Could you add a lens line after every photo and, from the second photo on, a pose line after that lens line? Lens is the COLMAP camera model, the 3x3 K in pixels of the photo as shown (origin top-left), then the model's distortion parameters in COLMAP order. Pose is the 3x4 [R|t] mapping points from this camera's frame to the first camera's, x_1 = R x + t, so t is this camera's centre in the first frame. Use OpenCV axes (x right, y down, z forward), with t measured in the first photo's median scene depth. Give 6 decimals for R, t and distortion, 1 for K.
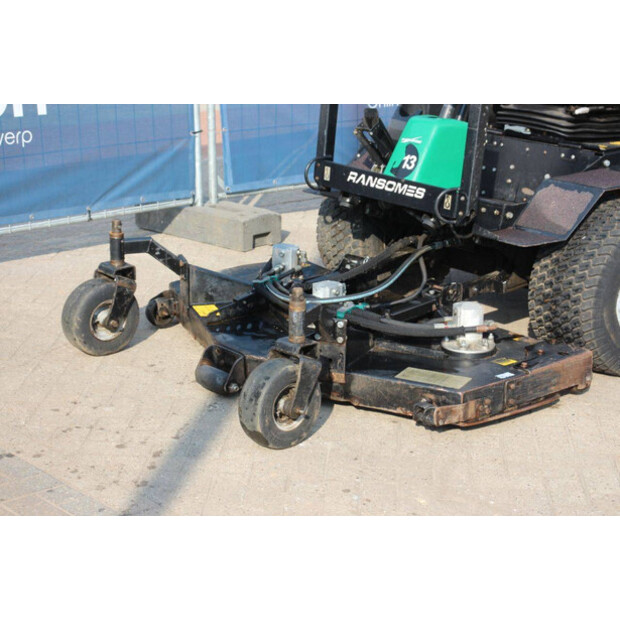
lens RADIAL K [[1485.1, 0, 310.0], [0, 1485.1, 310.0], [0, 0, 1]] dist [0.416140, 0.705023]
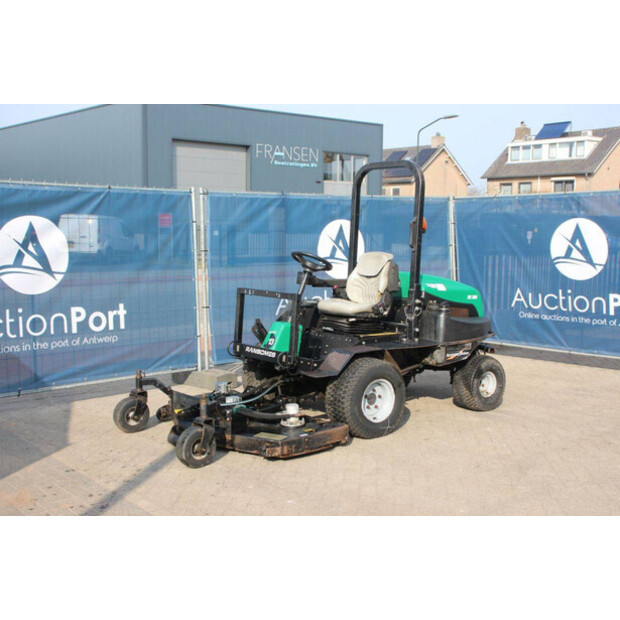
lens RADIAL K [[789.4, 0, 310.0], [0, 789.4, 310.0], [0, 0, 1]] dist [0.006838, 0.003491]
pose [[0.999391, -0.015199, -0.031418, 0.162700], [0.009350, 0.983890, -0.178529, 0.063826], [0.033626, 0.178127, 0.983433, -0.150262]]
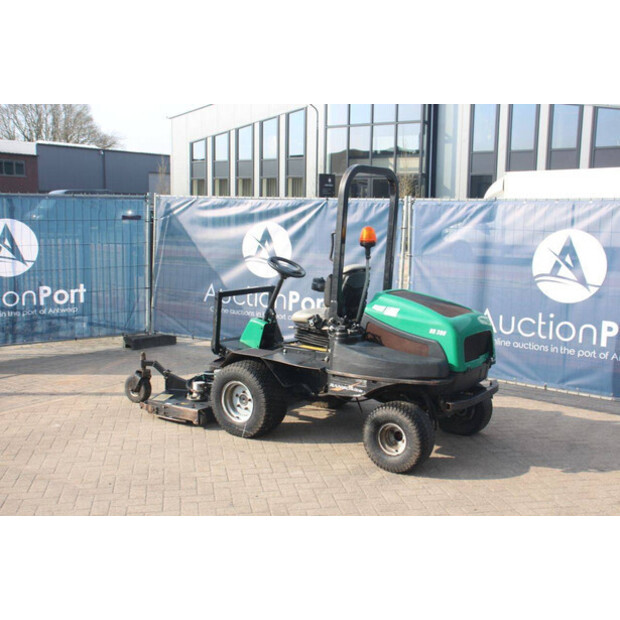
lens RADIAL K [[722.3, 0, 308.5], [0, 722.3, 309.7], [0, 0, 1]] dist [0.084803, 0.004845]
pose [[0.256254, 0.112190, -0.960077, 1.294710], [-0.284983, 0.957861, 0.035866, -0.214720], [0.923644, 0.264415, 0.277428, 0.756468]]
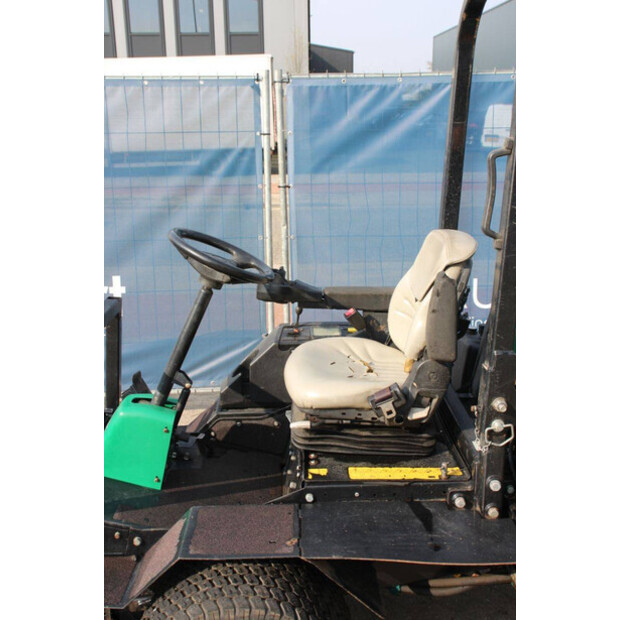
lens RADIAL K [[734.7, 0, 310.0], [0, 734.7, 310.0], [0, 0, 1]] dist [-0.007480, 0.005293]
pose [[0.778326, 0.126765, -0.614930, 0.442406], [-0.146516, 0.989036, 0.018438, -0.211858], [0.610525, 0.075747, 0.788366, 0.726147]]
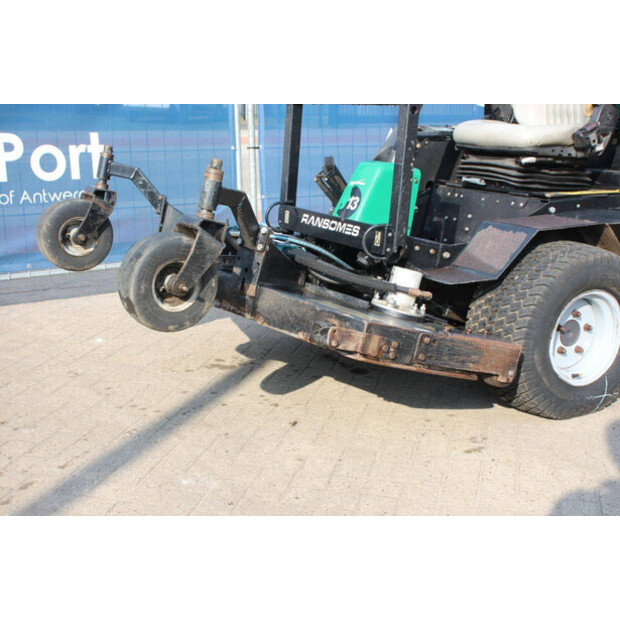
lens RADIAL K [[872.7, 0, 300.4], [0, 872.7, 309.8], [0, 0, 1]] dist [0.116207, -0.017912]
pose [[0.984950, 0.025305, -0.170976, 0.138089], [-0.031624, 0.998910, -0.034338, -0.002910], [0.169920, 0.039228, 0.984677, 0.403092]]
